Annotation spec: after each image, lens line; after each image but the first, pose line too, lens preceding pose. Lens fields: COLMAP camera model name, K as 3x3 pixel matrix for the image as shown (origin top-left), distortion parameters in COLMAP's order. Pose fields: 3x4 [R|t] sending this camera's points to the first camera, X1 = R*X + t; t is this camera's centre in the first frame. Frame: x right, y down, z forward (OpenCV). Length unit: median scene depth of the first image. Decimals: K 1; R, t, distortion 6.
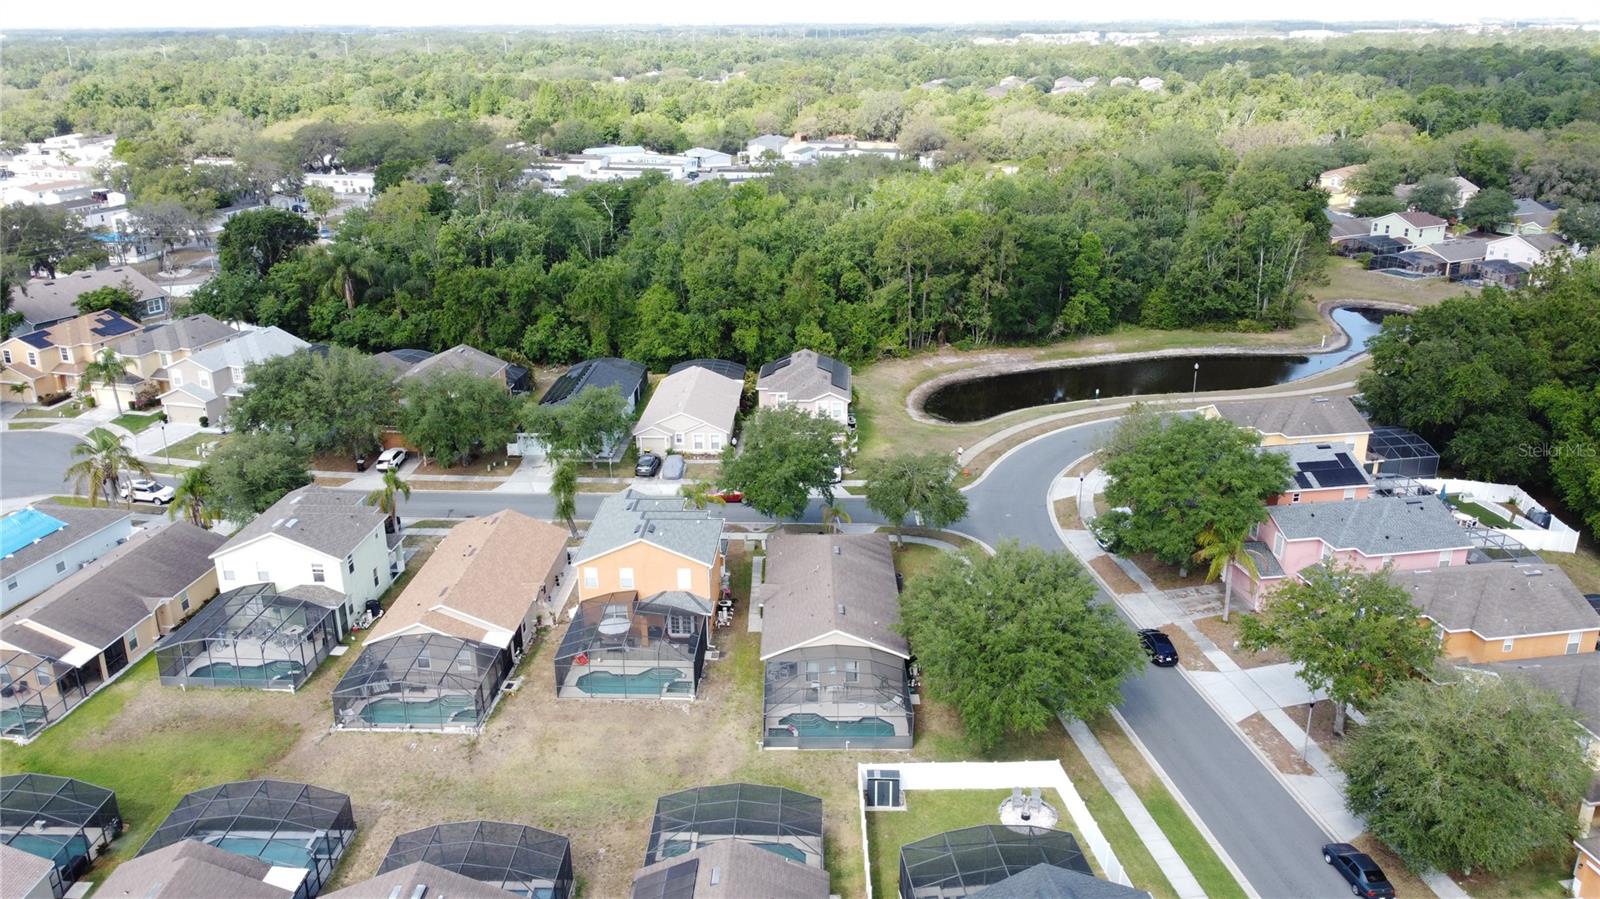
lens RADIAL K [[1201.4, 0, 798.5], [0, 1201.4, 458.8], [0, 0, 1]] dist [0.003252, -0.010827]
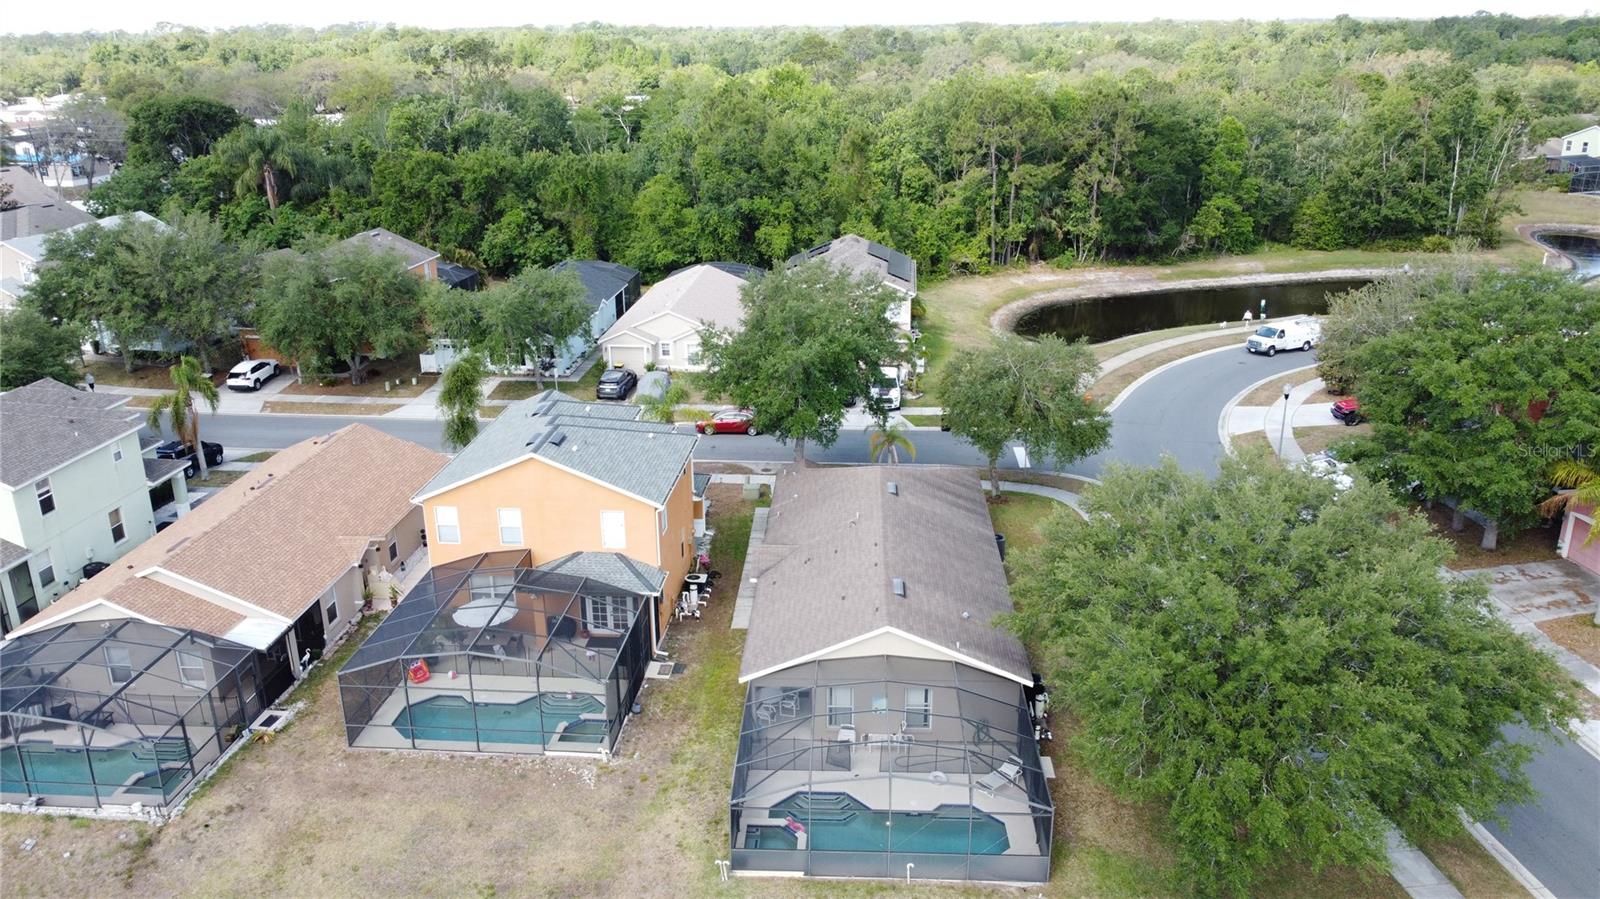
lens RADIAL K [[1210.3, 0, 803.9], [0, 1210.3, 451.7], [0, 0, 1]] dist [0.004346, -0.005104]
pose [[0.999010, 0.012188, -0.042781, 0.010542], [-0.012555, 0.999886, -0.008330, 0.046871], [0.042674, 0.008859, 0.999050, 0.310604]]
